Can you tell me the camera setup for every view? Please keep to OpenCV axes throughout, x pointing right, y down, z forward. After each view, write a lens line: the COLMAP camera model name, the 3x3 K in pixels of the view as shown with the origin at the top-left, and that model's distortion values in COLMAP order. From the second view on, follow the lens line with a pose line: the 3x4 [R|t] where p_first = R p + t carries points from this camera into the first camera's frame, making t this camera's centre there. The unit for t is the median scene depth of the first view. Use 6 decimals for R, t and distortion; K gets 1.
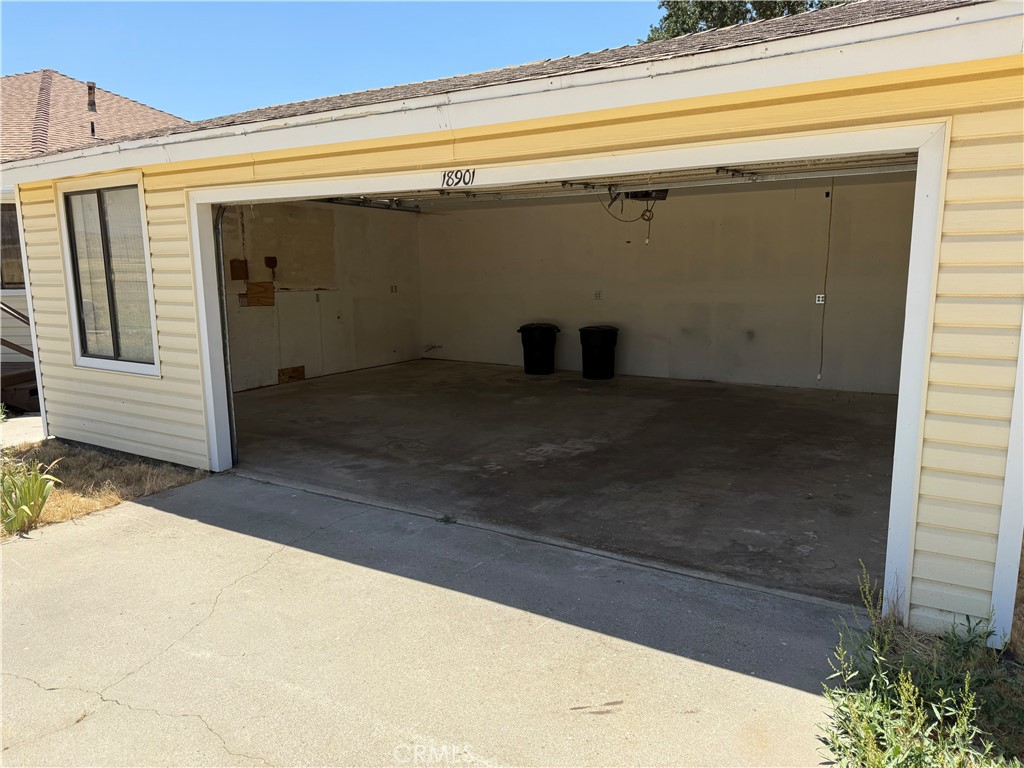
lens RADIAL K [[718.5, 0, 509.1], [0, 718.5, 385.5], [0, 0, 1]] dist [0.119432, -0.162781]
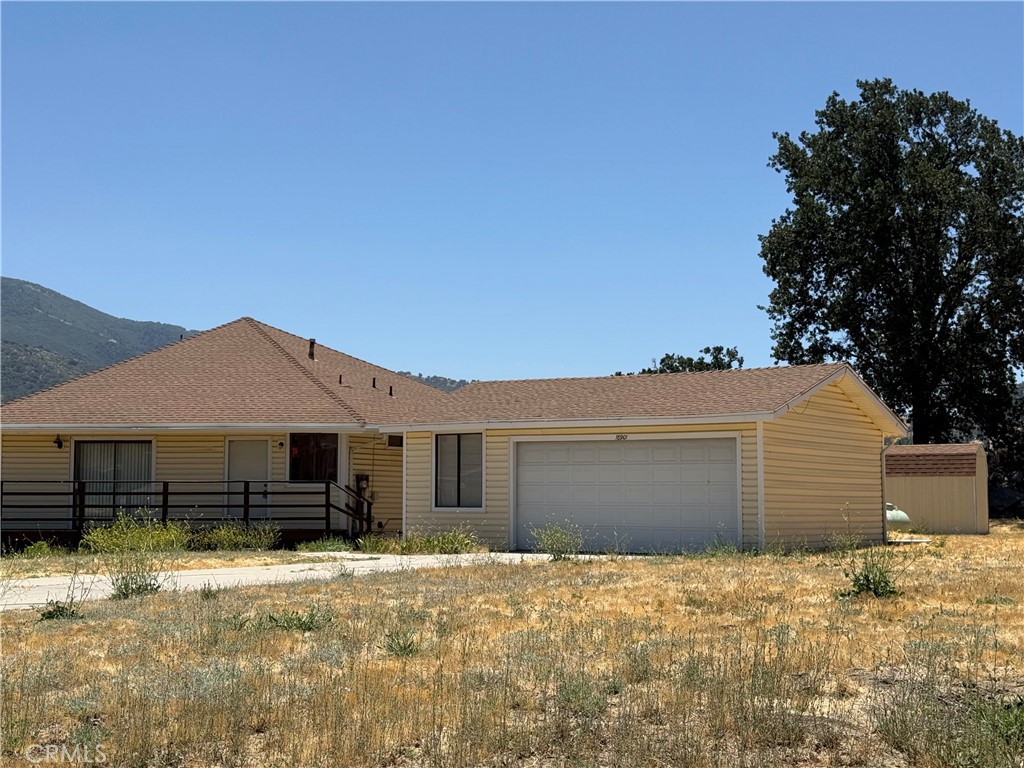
lens RADIAL K [[1511.4, 0, 511.9], [0, 1511.4, 412.8], [0, 0, 1]] dist [0.018563, 2.058986]
pose [[0.998923, 0.012387, -0.044718, -0.163187], [-0.022143, 0.974152, -0.224806, 0.710561], [0.040778, 0.225554, 0.973377, -3.517261]]
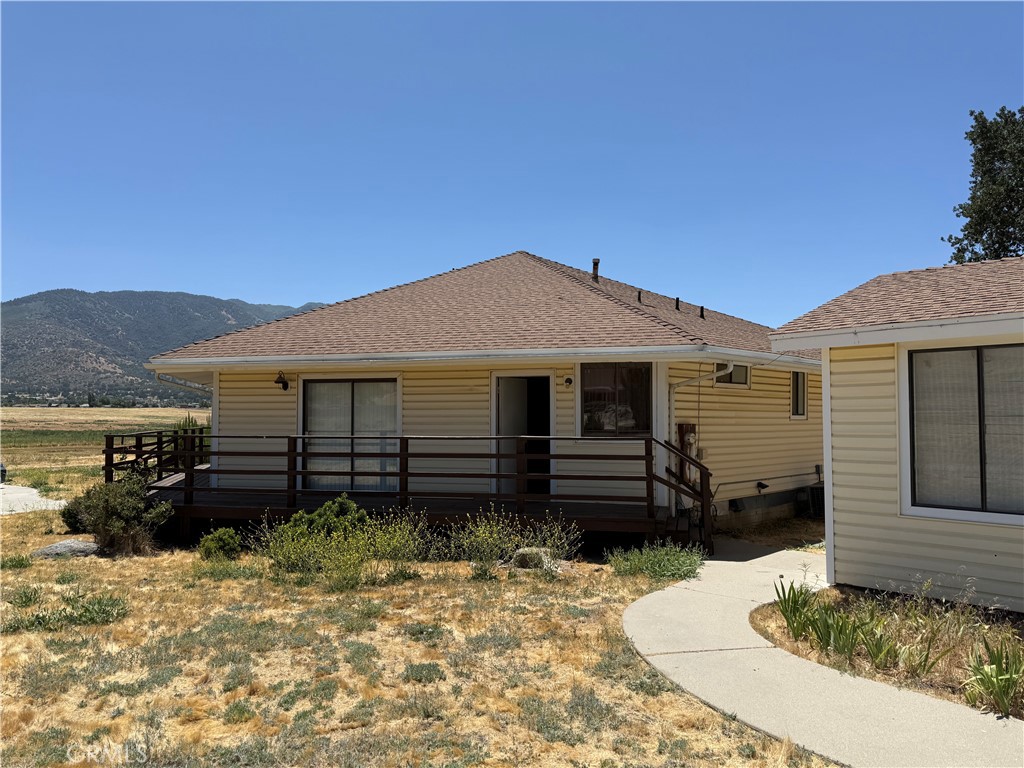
lens RADIAL K [[718.5, 0, 509.1], [0, 718.5, 385.5], [0, 0, 1]] dist [0.119432, -0.162781]
pose [[0.970373, -0.000395, -0.241613, -0.906747], [-0.049645, 0.978336, -0.200985, 0.030036], [0.236458, 0.207025, 0.949330, -0.138687]]
